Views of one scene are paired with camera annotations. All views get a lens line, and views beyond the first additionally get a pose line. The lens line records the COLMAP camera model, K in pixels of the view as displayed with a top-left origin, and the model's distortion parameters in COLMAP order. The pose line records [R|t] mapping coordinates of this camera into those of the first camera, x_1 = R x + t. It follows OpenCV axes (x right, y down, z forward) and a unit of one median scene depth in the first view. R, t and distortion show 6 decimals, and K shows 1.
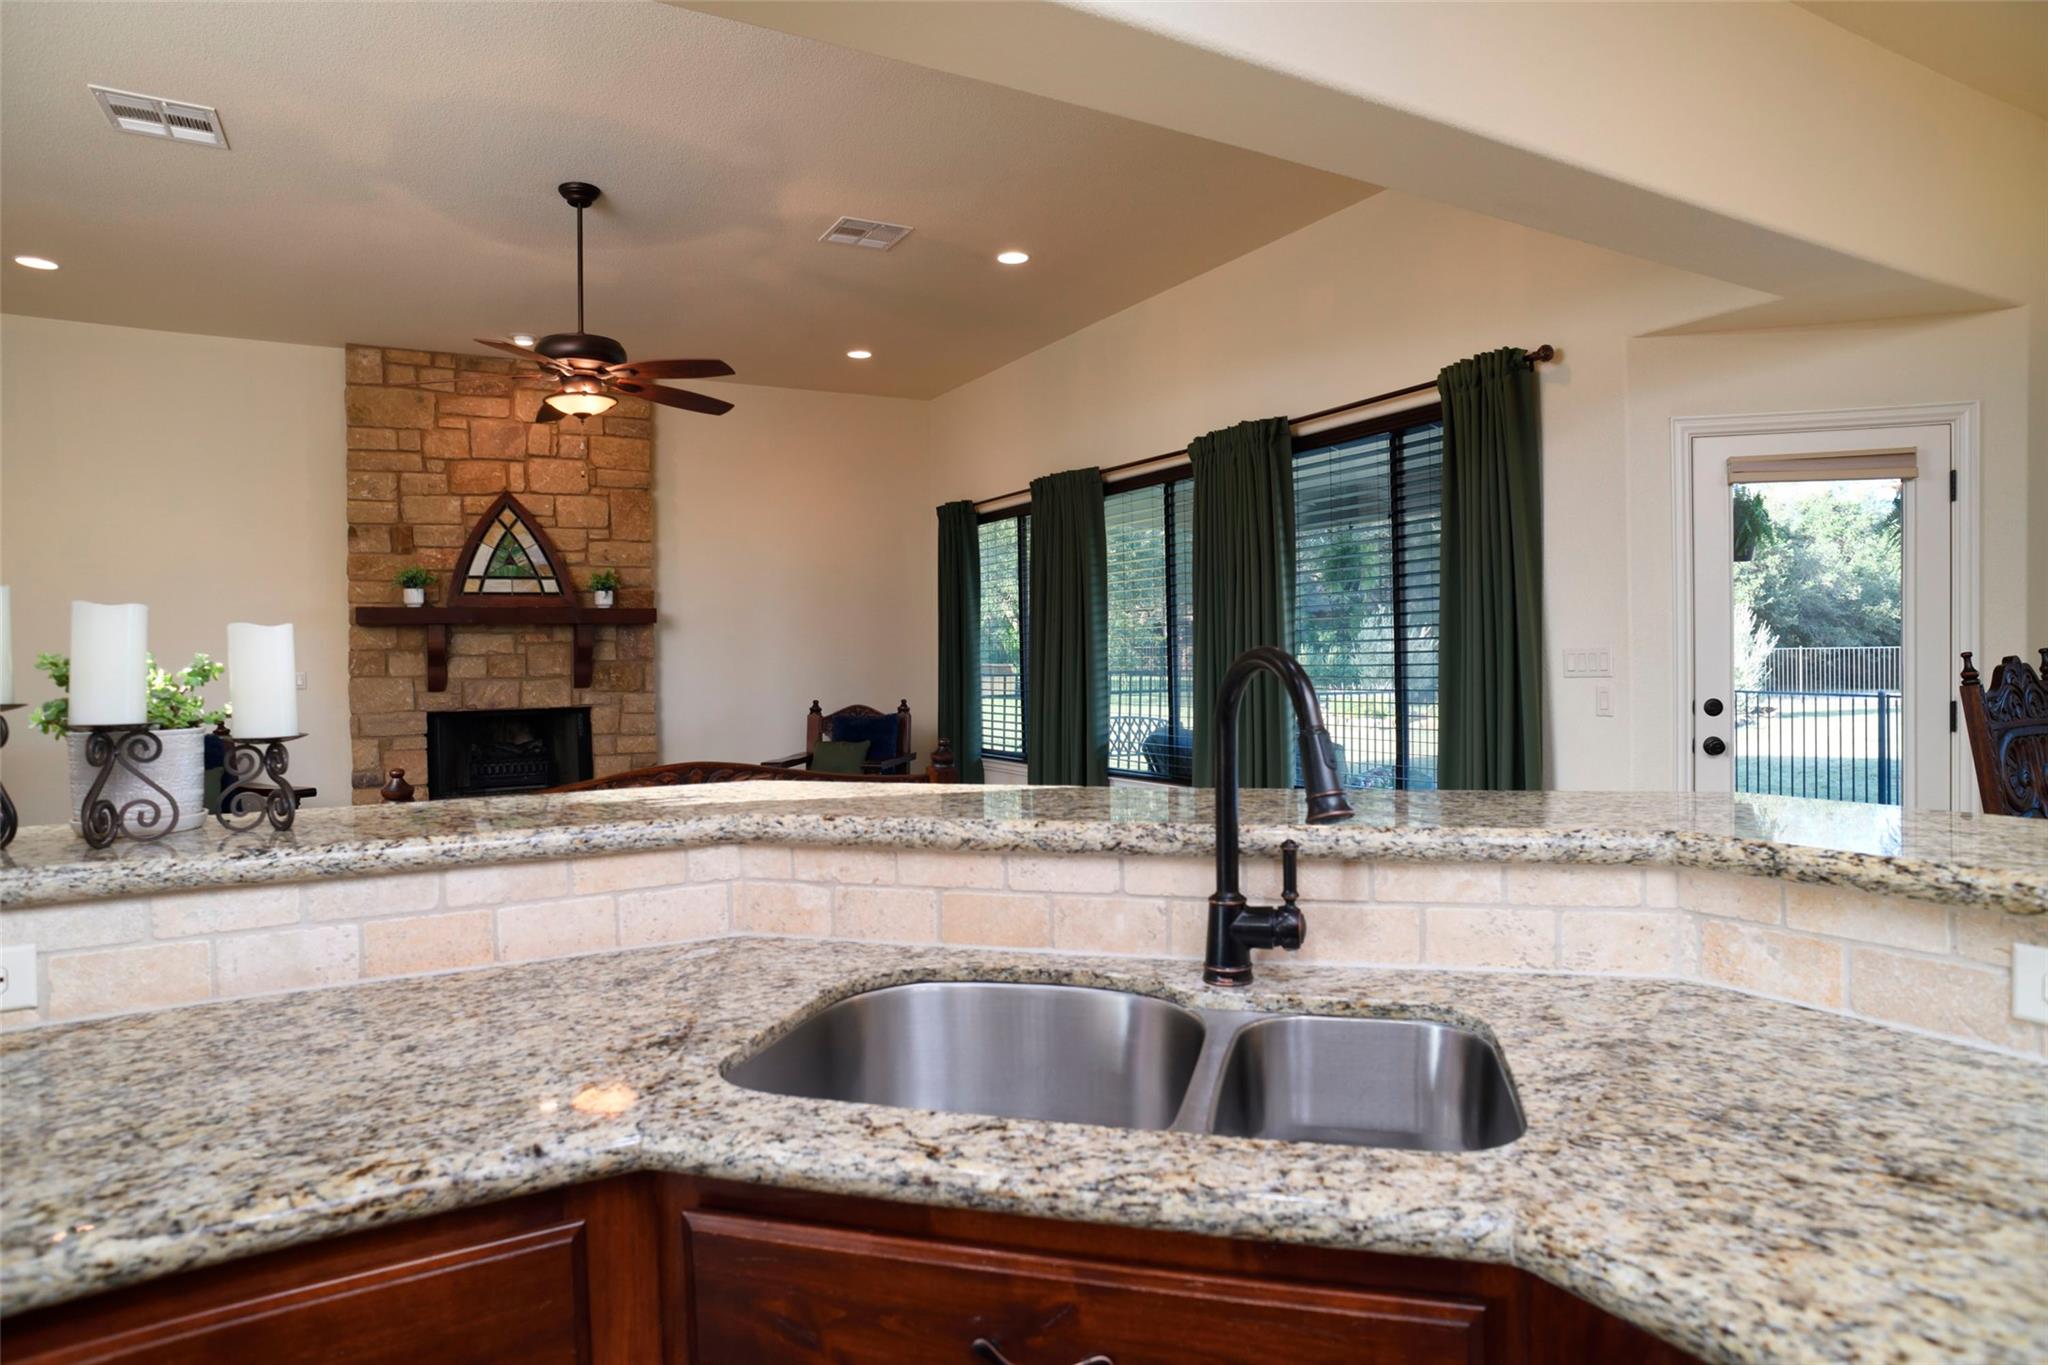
lens RADIAL K [[1172.4, 0, 1026.8], [0, 1172.4, 678.5], [0, 0, 1]] dist [-0.087387, 0.051858]
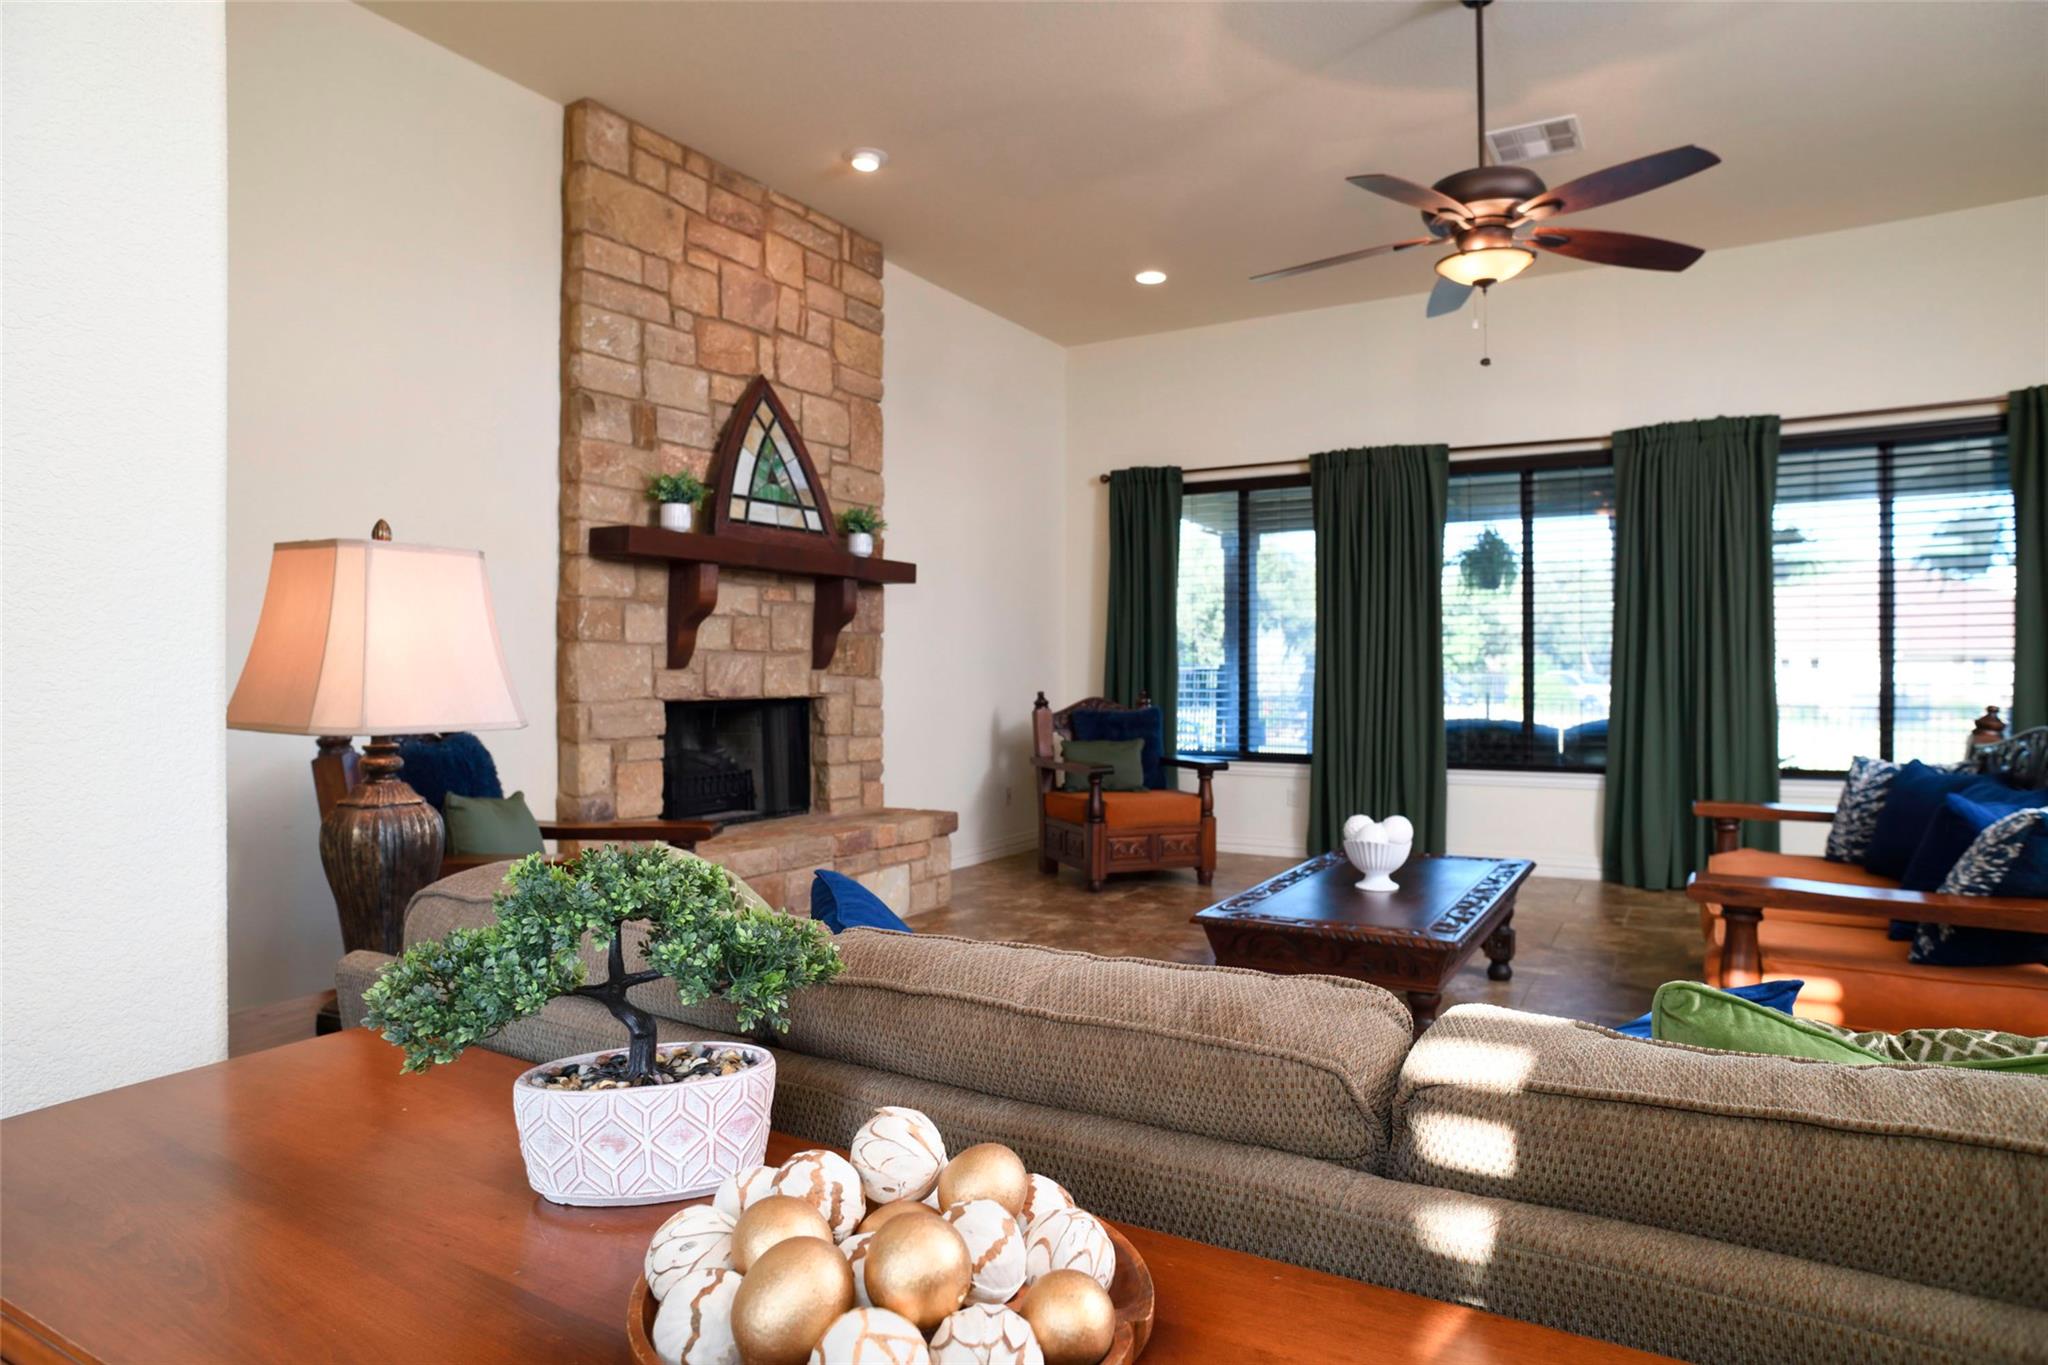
lens RADIAL K [[1172.4, 0, 1025.1], [0, 1172.4, 682.0], [0, 0, 1]] dist [-0.087387, 0.051858]
pose [[0.867230, 0.013238, 0.497732, -0.669978], [-0.006100, 0.999854, -0.015966, 0.028014], [-0.497871, 0.010810, 0.867184, 0.340398]]
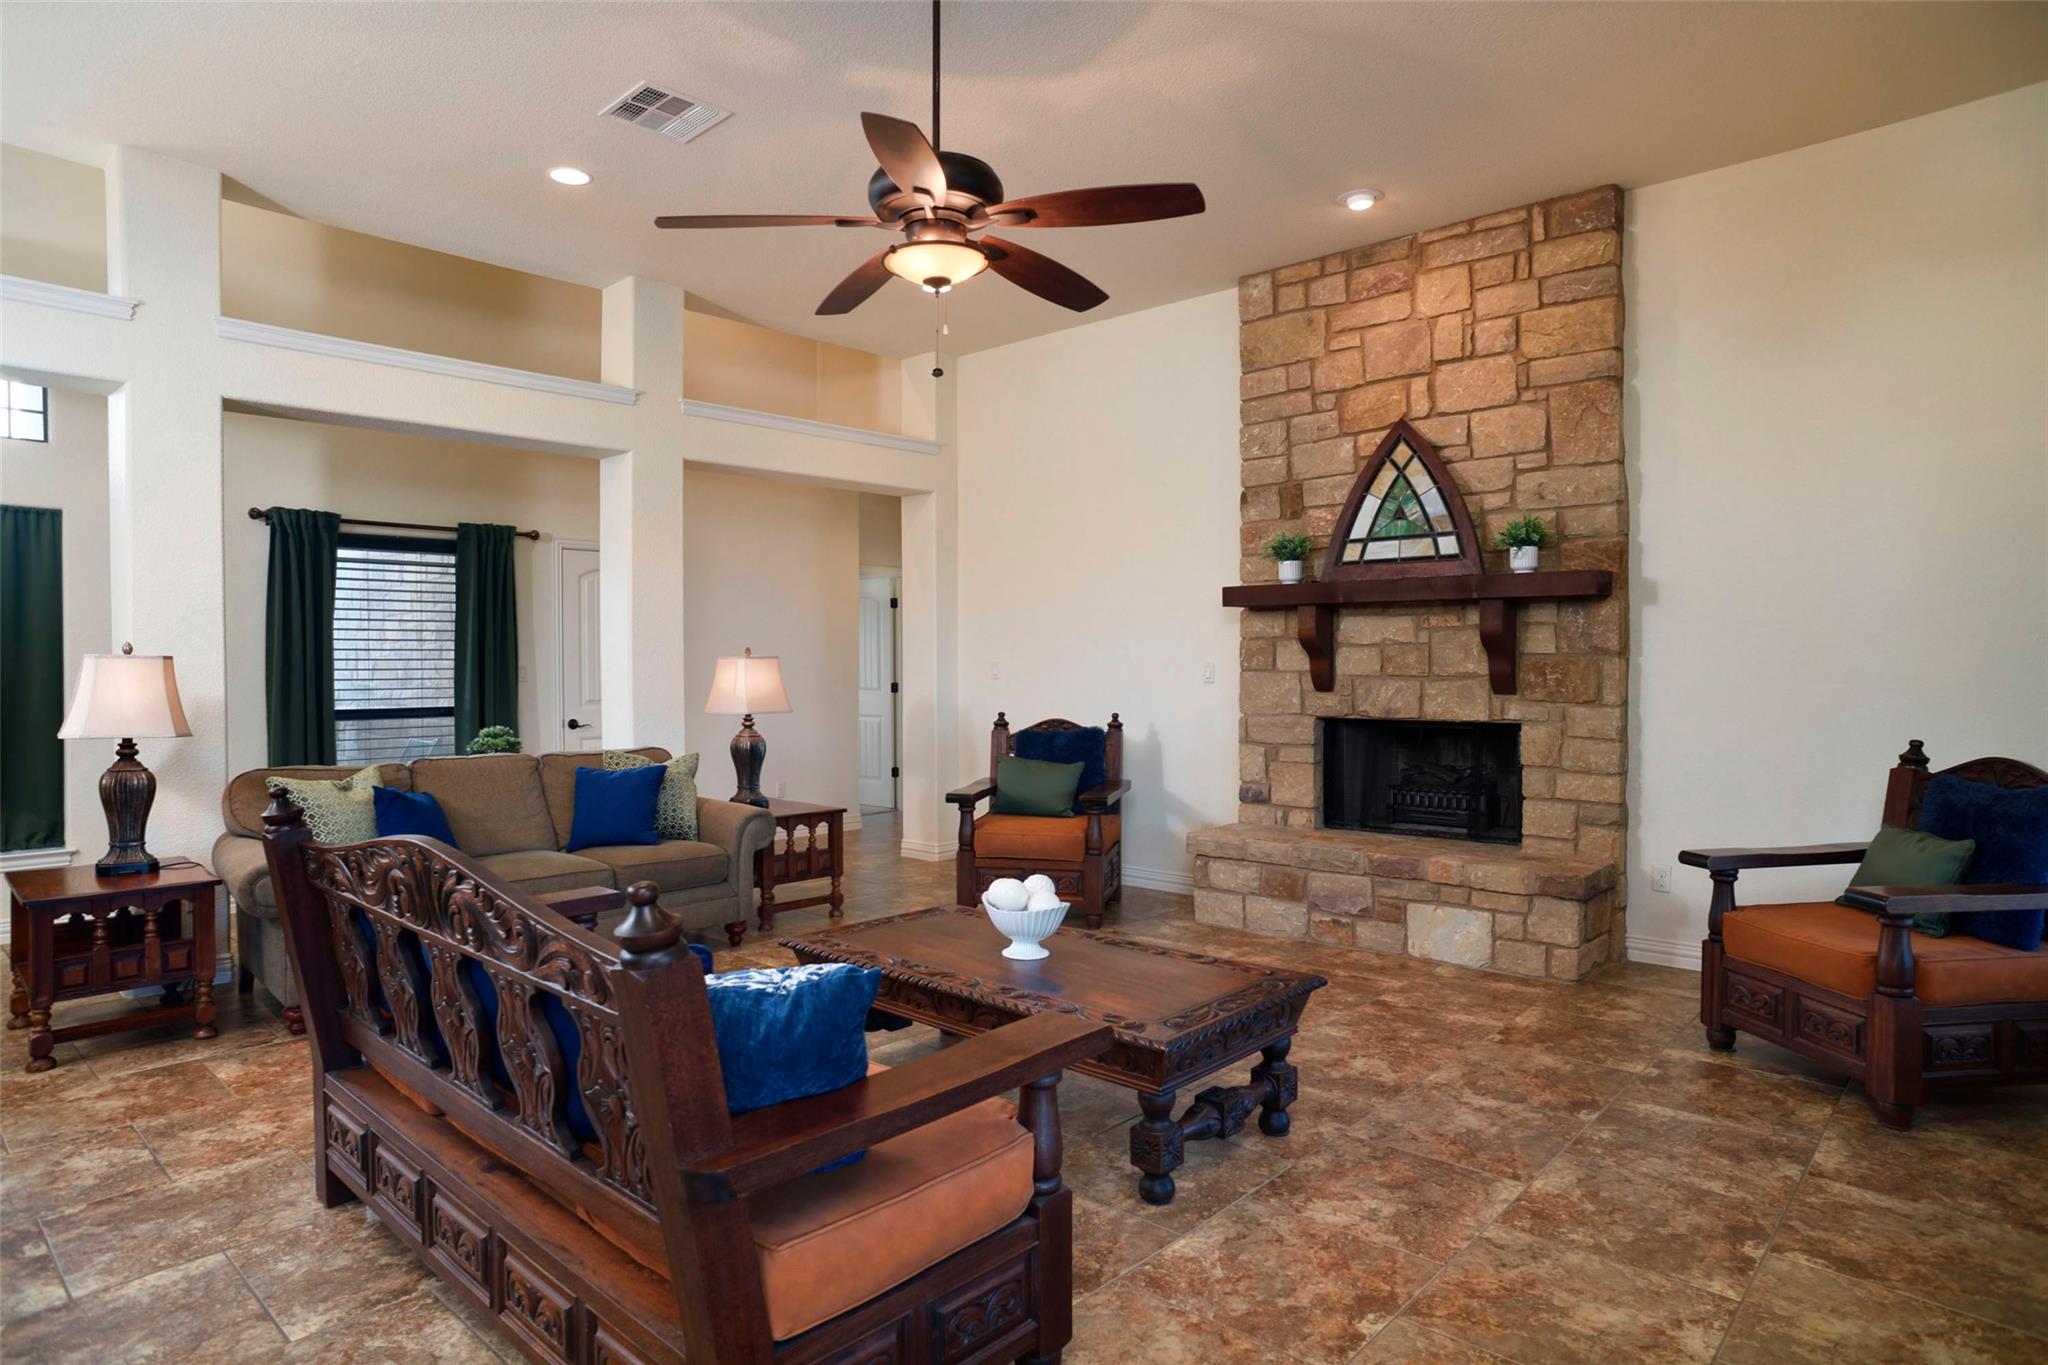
lens RADIAL K [[1172.4, 0, 1011.8], [0, 1172.4, 675.1], [0, 0, 1]] dist [-0.087387, 0.051858]
pose [[0.300067, 0.028876, -0.953481, 0.177236], [-0.016976, 0.999545, 0.024929, -0.015813], [0.953767, 0.008706, 0.300420, 0.561067]]
